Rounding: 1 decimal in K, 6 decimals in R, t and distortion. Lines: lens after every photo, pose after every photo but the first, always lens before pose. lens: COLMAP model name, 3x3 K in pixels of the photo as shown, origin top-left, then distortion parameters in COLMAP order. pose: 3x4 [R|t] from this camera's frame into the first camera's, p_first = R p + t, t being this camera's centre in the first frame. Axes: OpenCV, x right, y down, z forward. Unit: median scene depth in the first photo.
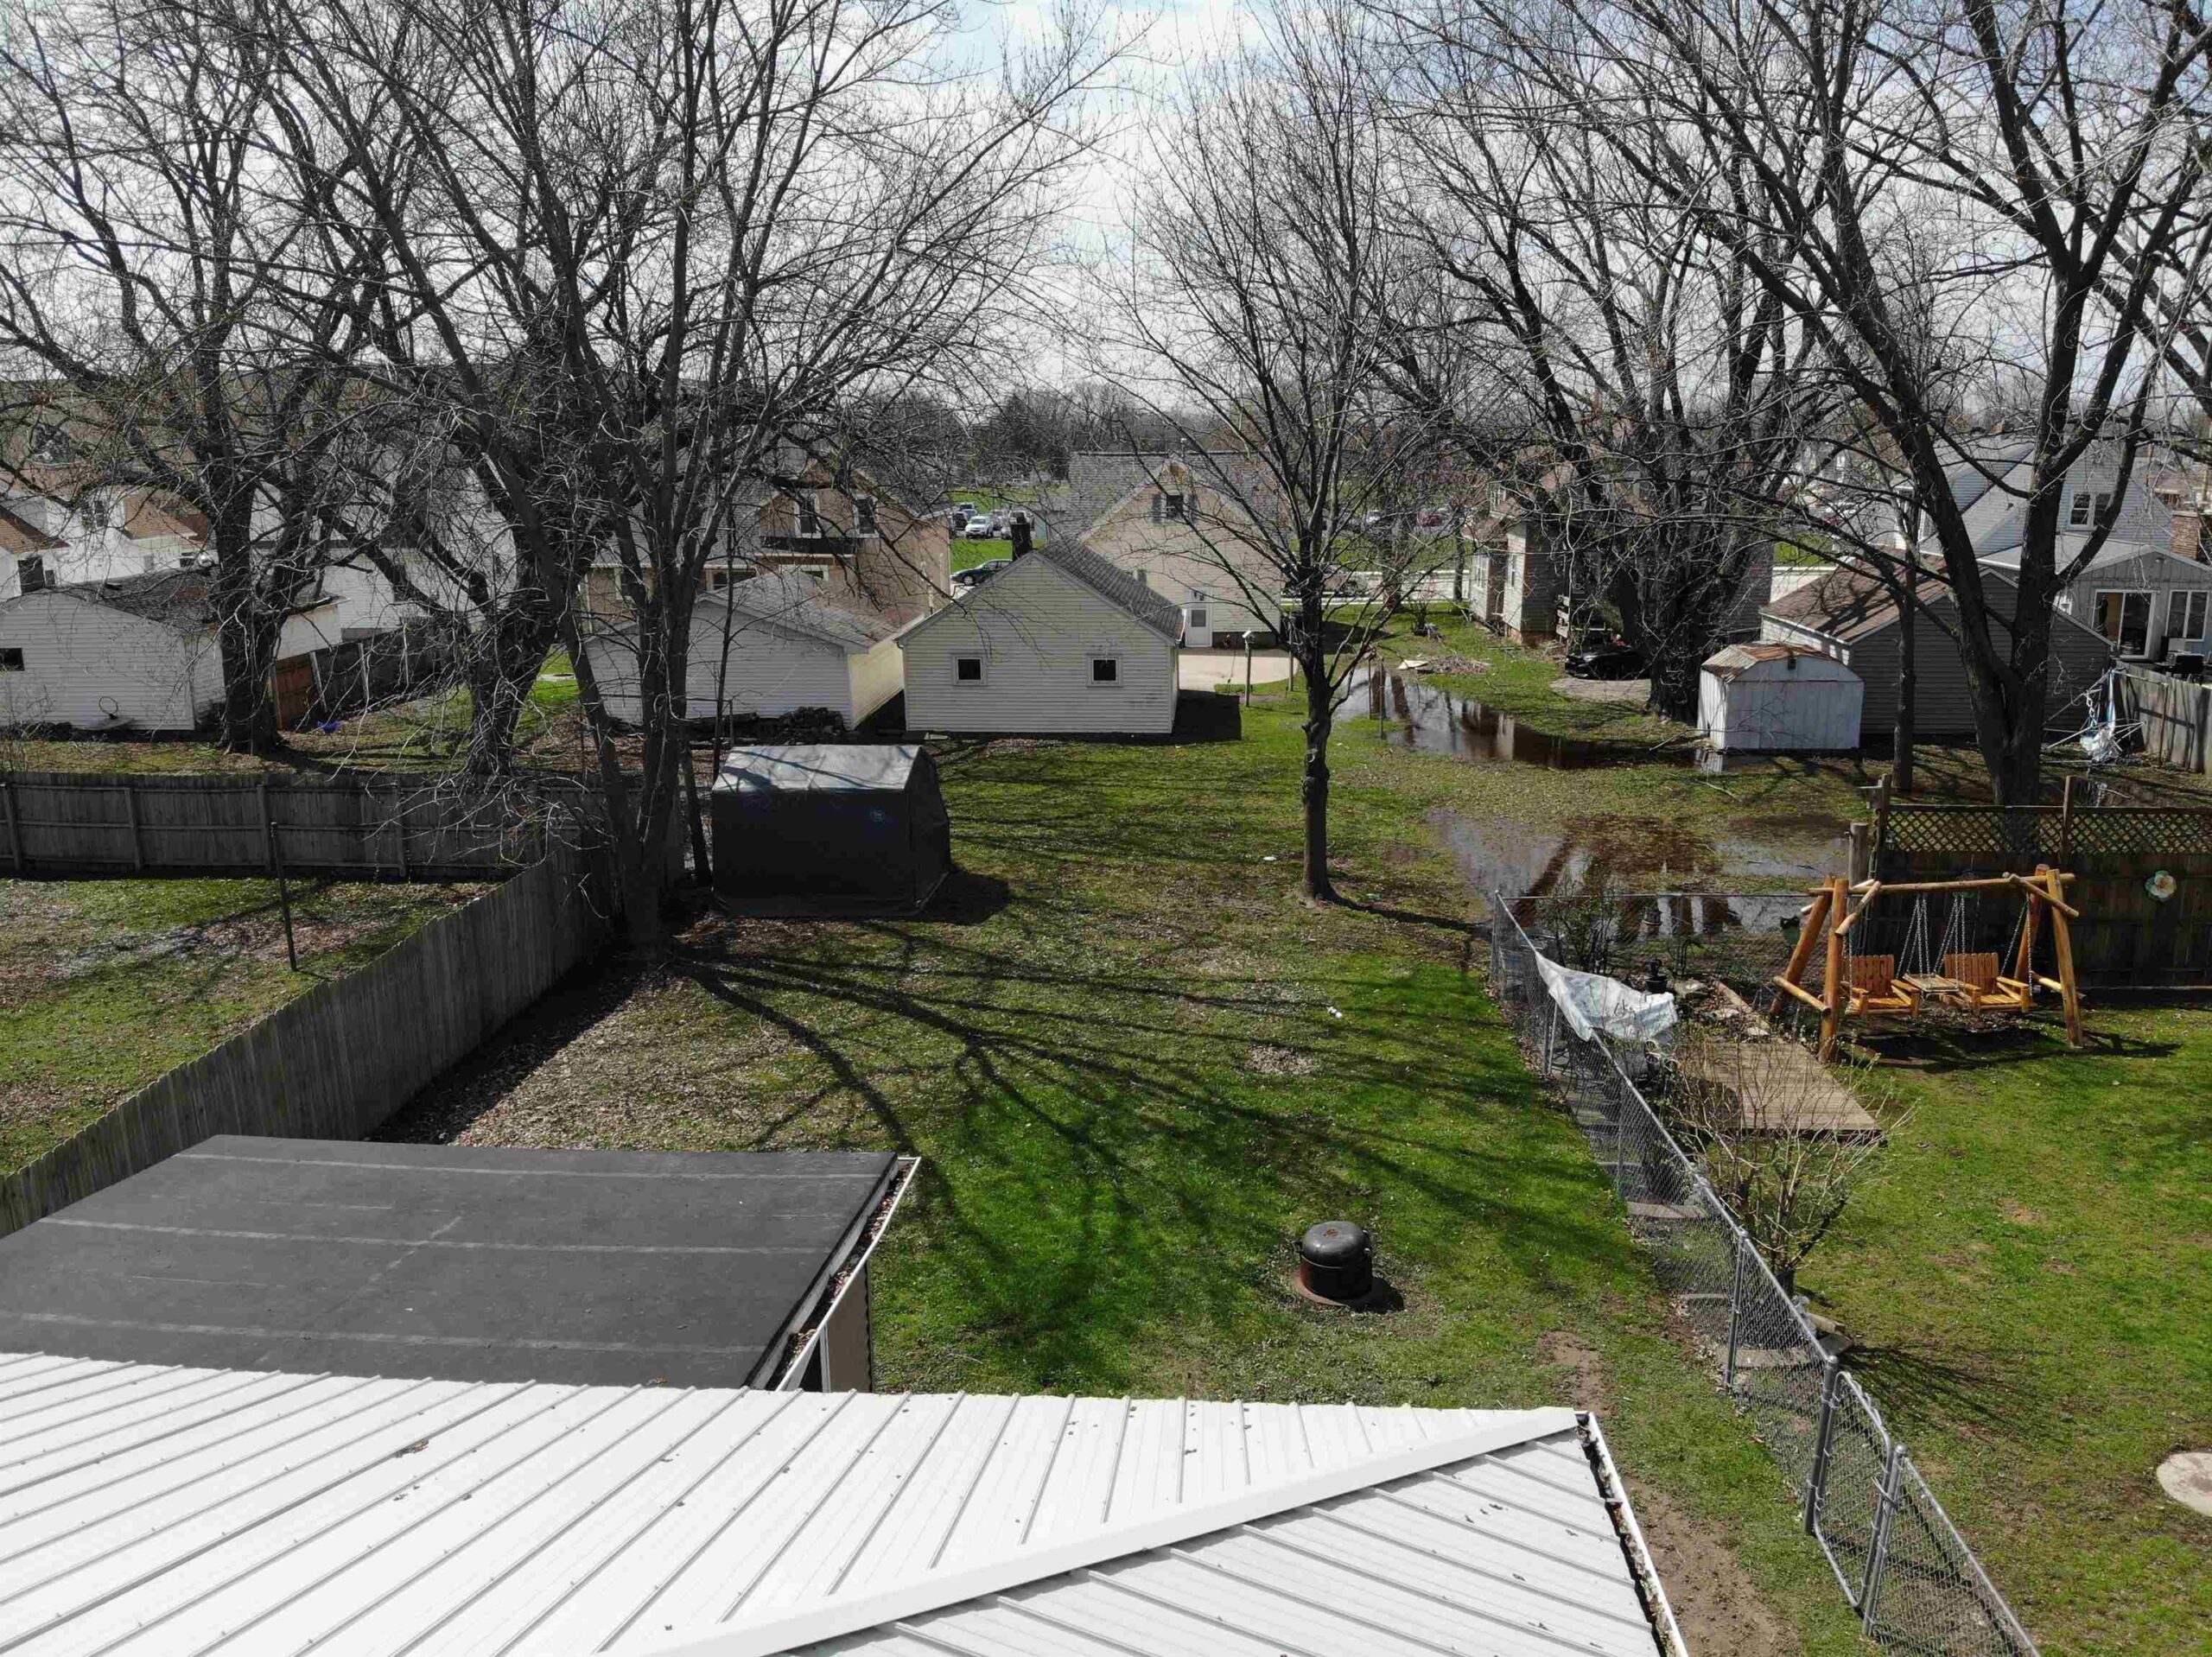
lens RADIAL K [[1685.2, 0, 1107.5], [0, 1685.2, 895.9], [0, 0, 1]] dist [0.131067, -0.346612]
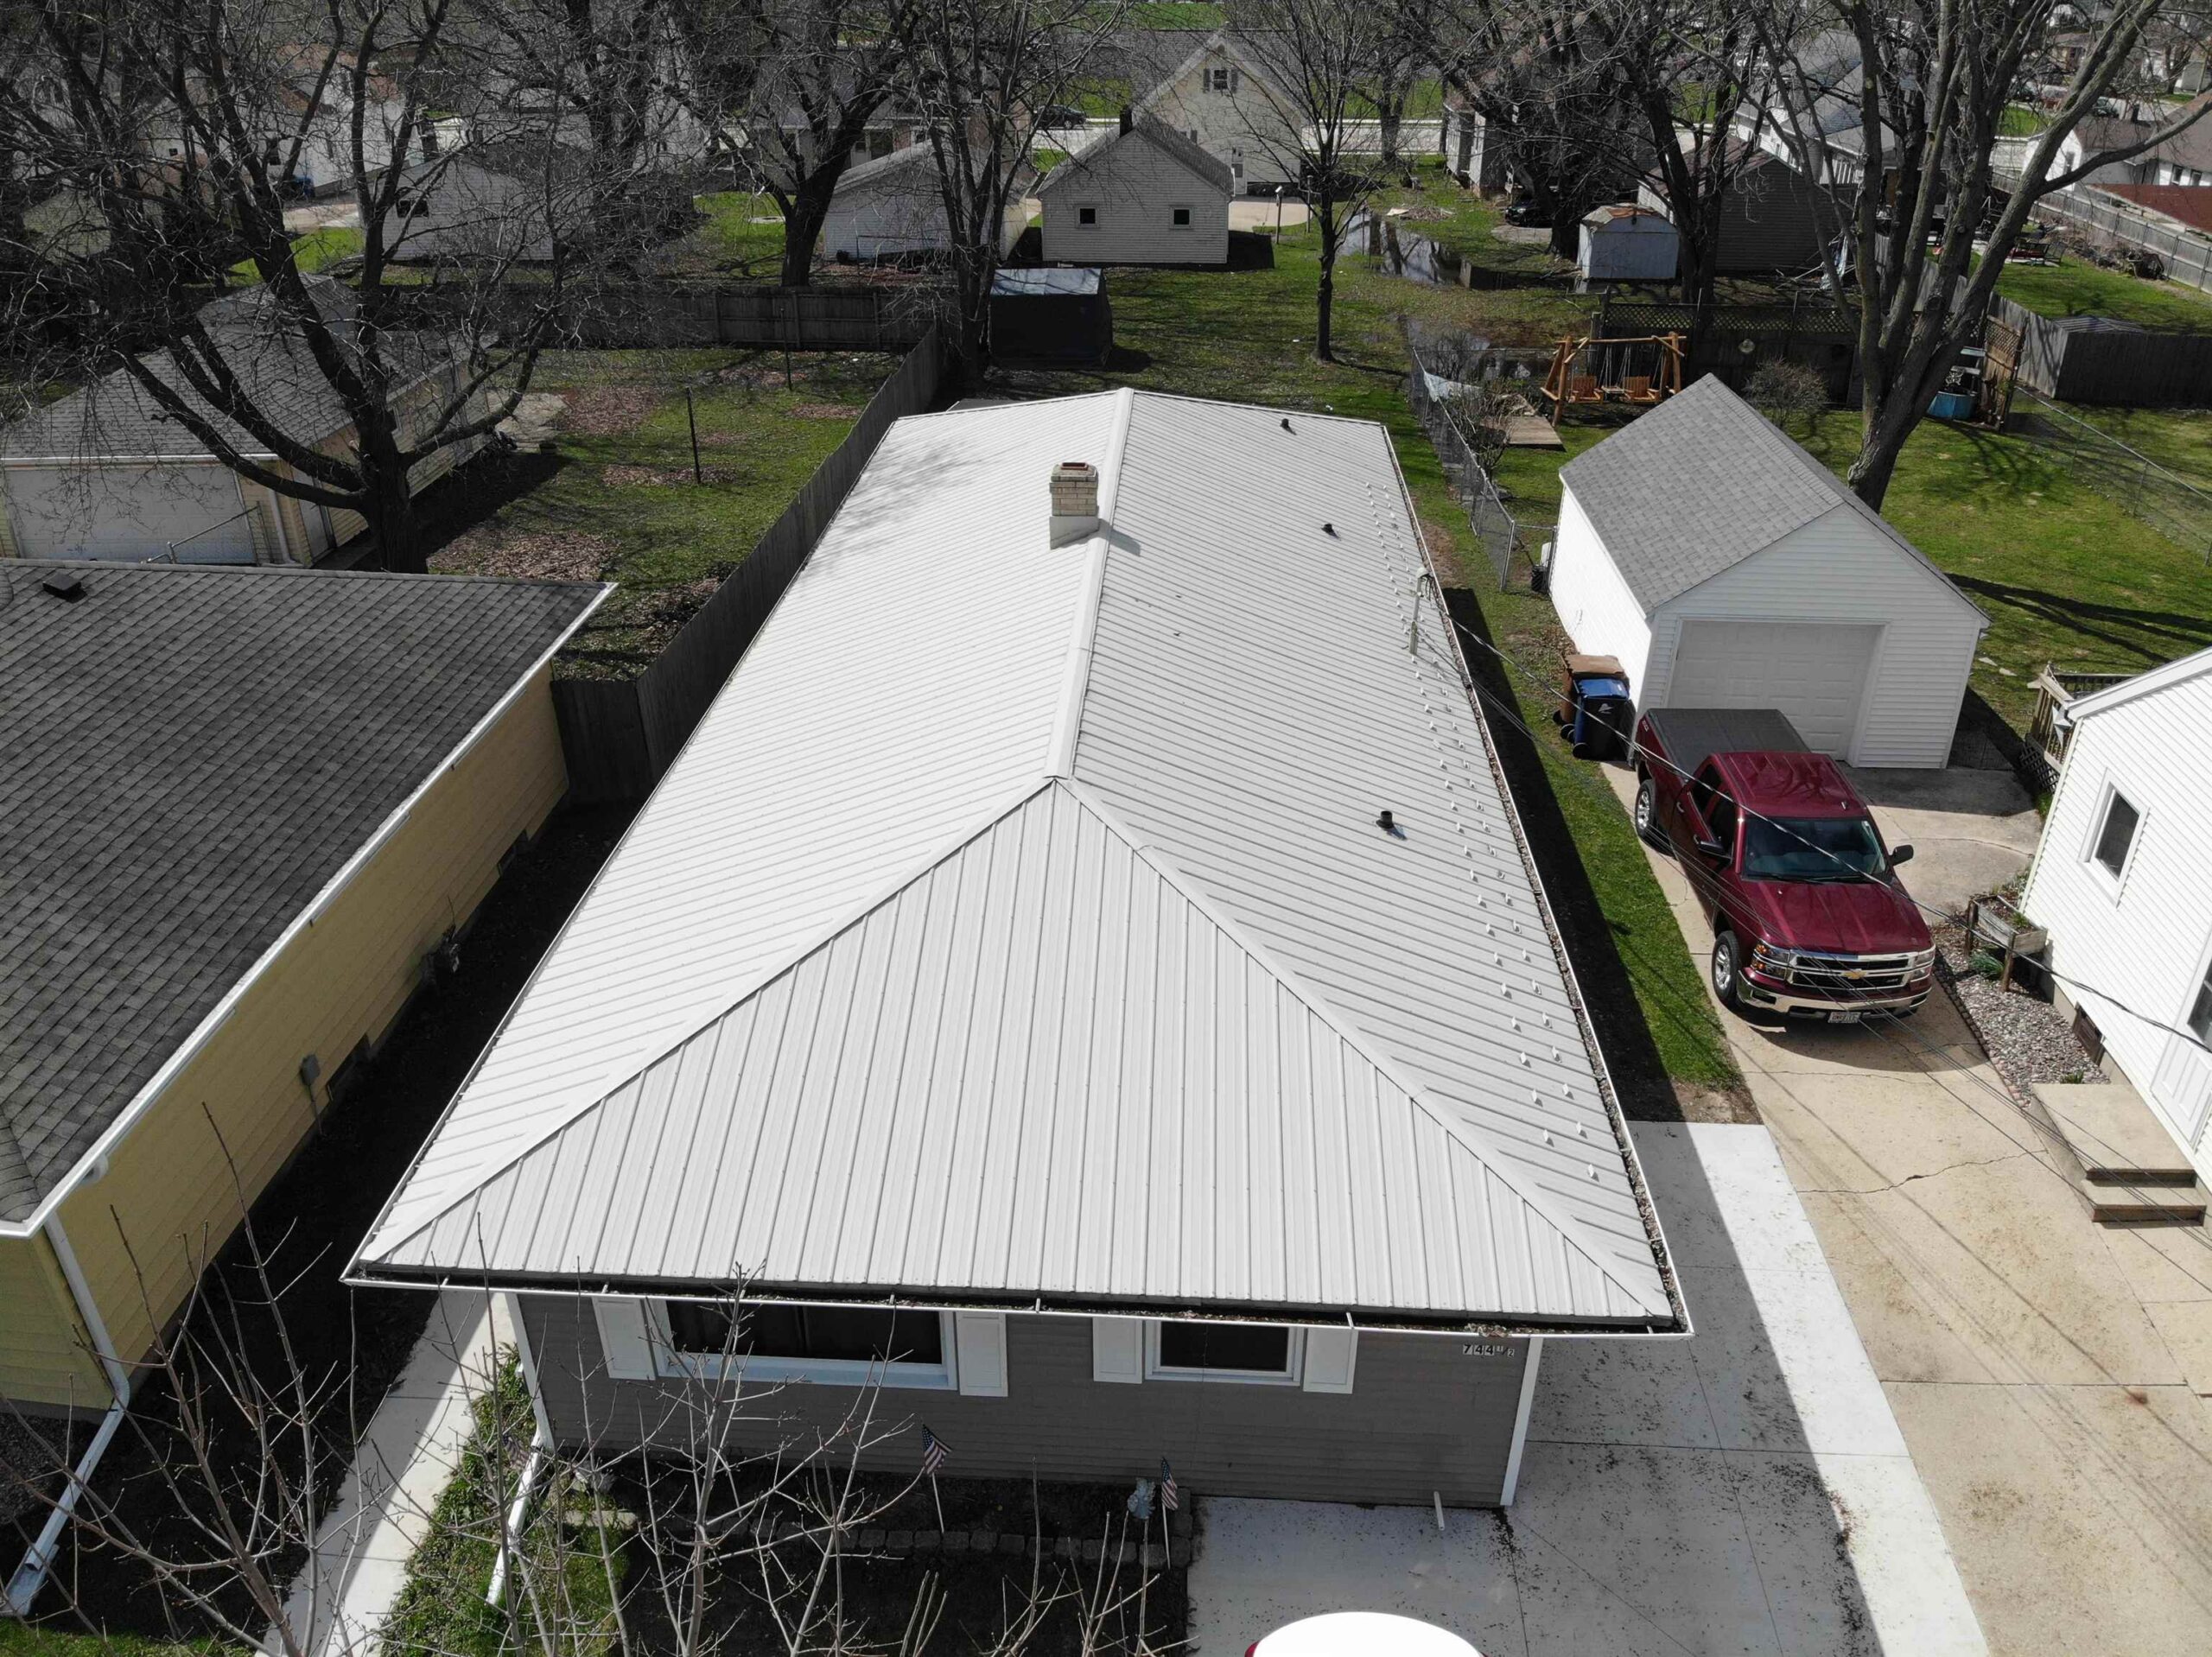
lens RADIAL K [[1685.2, 0, 1107.5], [0, 1685.2, 895.9], [0, 0, 1]] dist [0.131067, -0.346612]
pose [[0.999957, 0.006342, 0.006787, -0.081035], [-0.007860, 0.967101, 0.254272, 0.066263], [-0.004951, -0.254314, 0.967109, -0.638519]]
